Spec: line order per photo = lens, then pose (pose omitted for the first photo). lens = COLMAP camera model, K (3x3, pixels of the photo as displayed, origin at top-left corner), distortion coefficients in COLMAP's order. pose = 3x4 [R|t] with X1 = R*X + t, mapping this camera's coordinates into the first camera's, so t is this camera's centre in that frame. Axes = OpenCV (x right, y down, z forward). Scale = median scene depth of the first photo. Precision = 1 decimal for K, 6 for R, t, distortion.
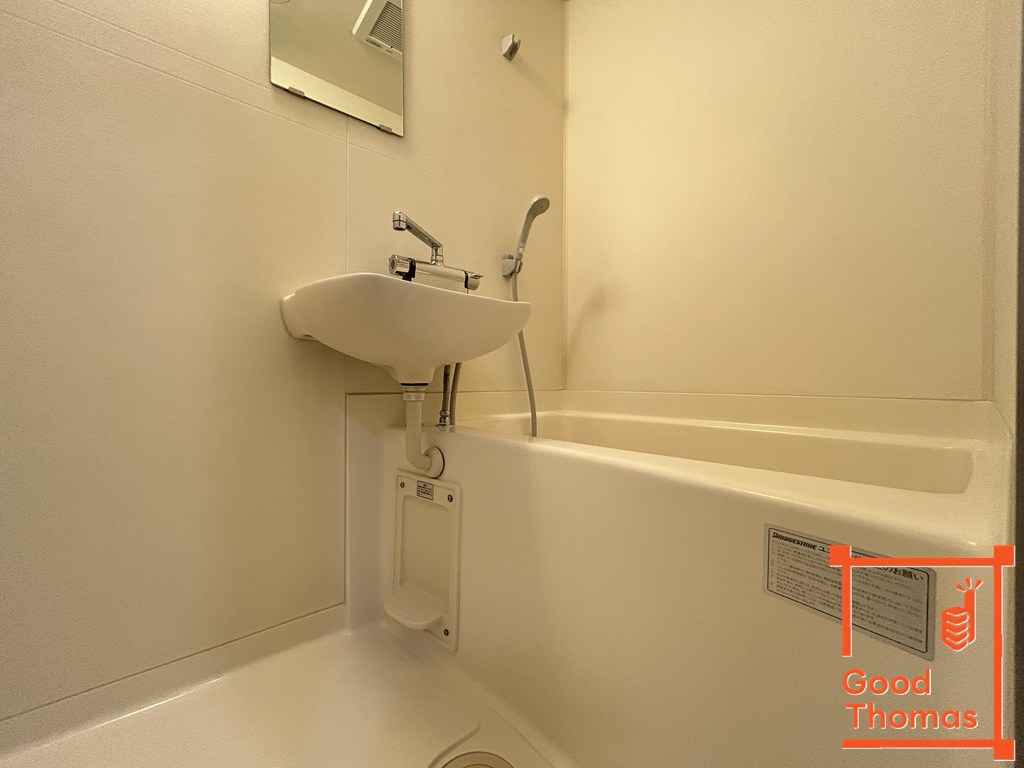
lens RADIAL K [[411.1, 0, 511.2], [0, 411.1, 383.3], [0, 0, 1]] dist [0.002353, 0.000413]
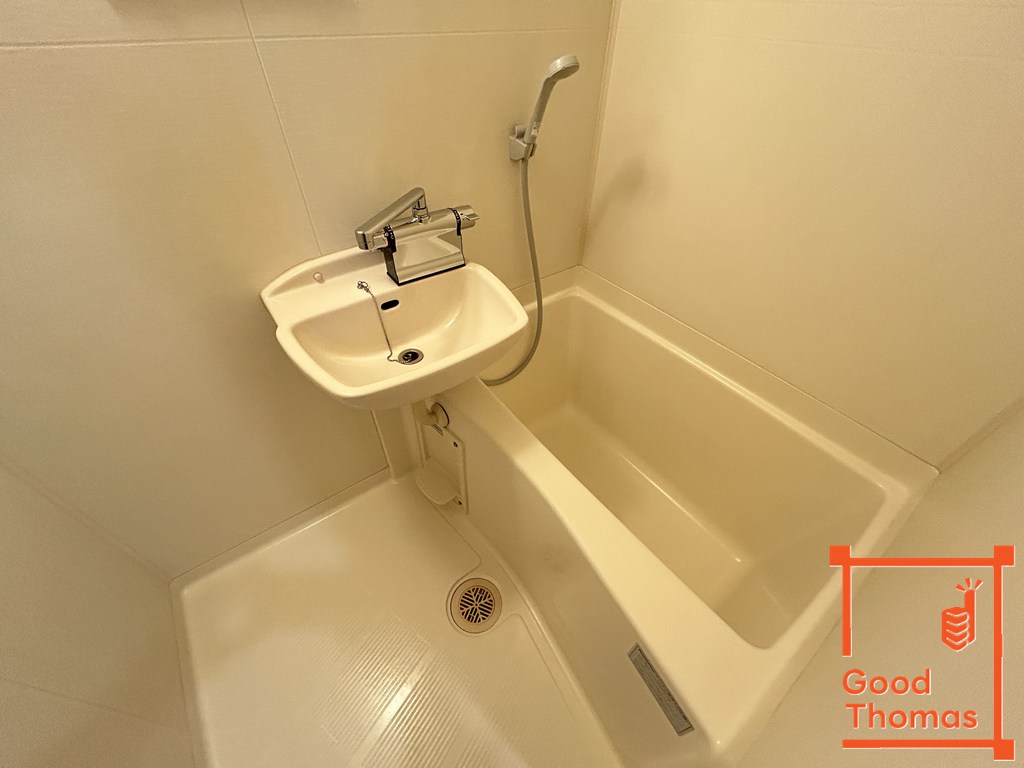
lens RADIAL K [[411.1, 0, 511.1], [0, 411.1, 379.0], [0, 0, 1]] dist [0.002353, 0.000413]
pose [[0.996510, 0.066644, -0.050257, 0.059313], [-0.014201, 0.728690, 0.684697, -0.613396], [0.082253, -0.681594, 0.727093, 0.208825]]
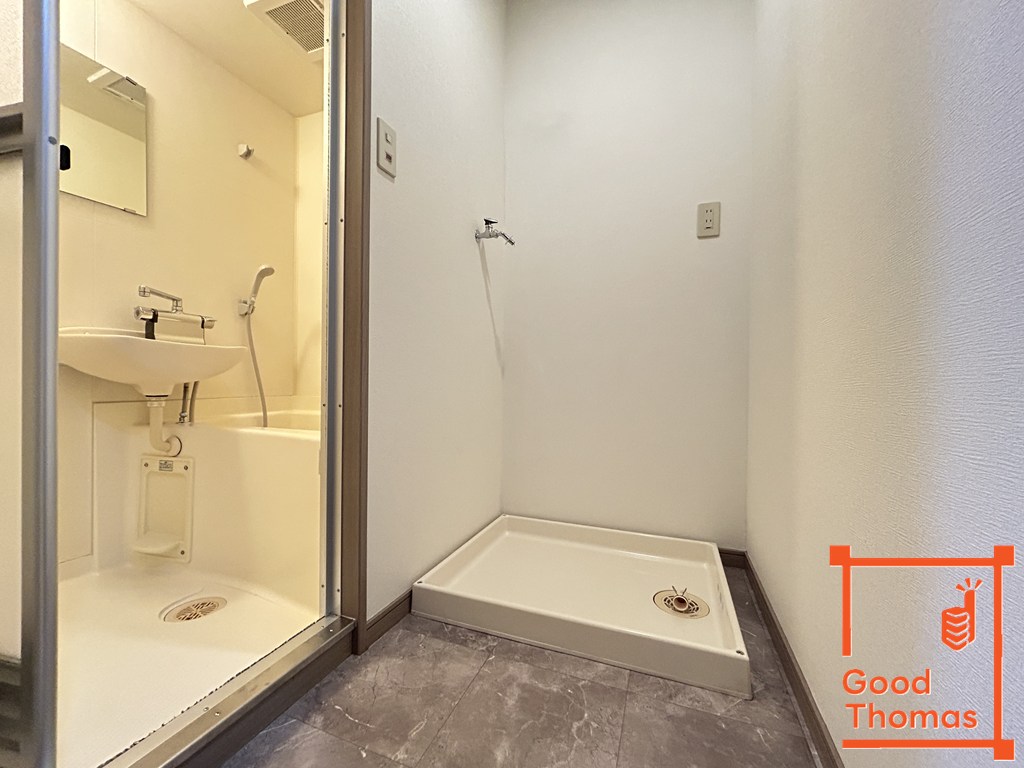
lens RADIAL K [[411.1, 0, 507.9], [0, 411.1, 379.9], [0, 0, 1]] dist [0.002353, 0.000413]
pose [[0.892267, -0.000023, 0.451509, 0.205642], [0.001751, 0.999993, -0.003409, -0.042747], [-0.451506, 0.003833, 0.892260, -0.827400]]
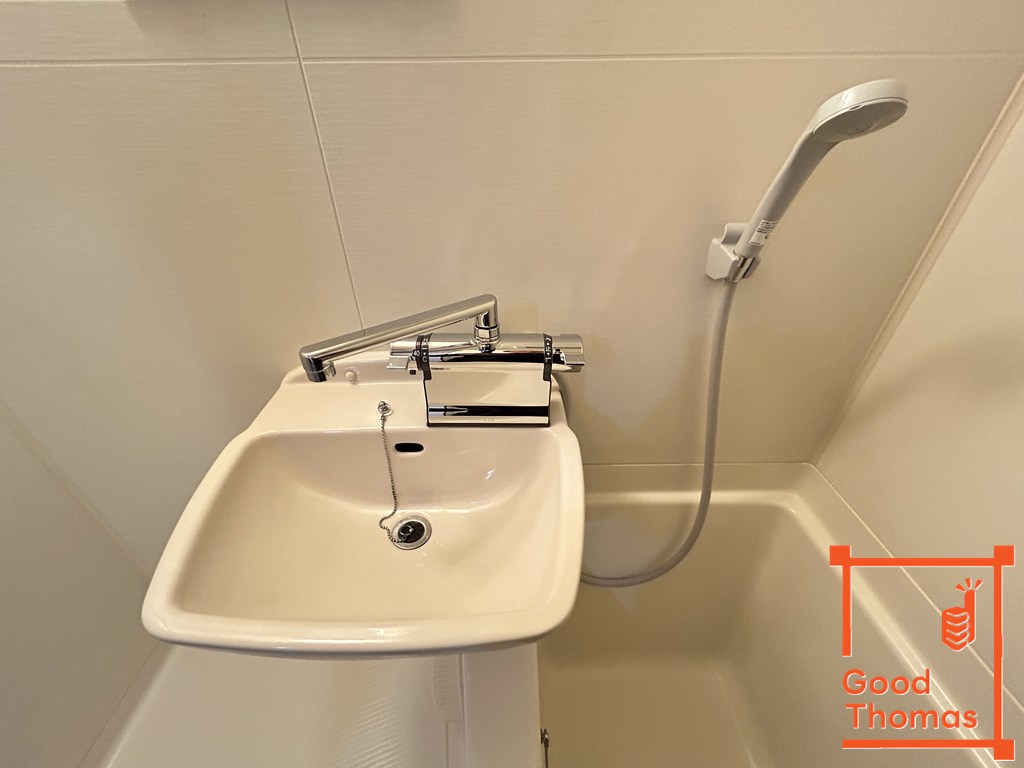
lens RADIAL K [[411.1, 0, 505.4], [0, 411.1, 380.1], [0, 0, 1]] dist [0.002353, 0.000413]
pose [[0.758562, 0.362211, -0.541652, 0.120082], [0.011496, 0.823695, 0.566917, -0.524856], [0.651499, -0.436269, 0.620660, 0.692930]]
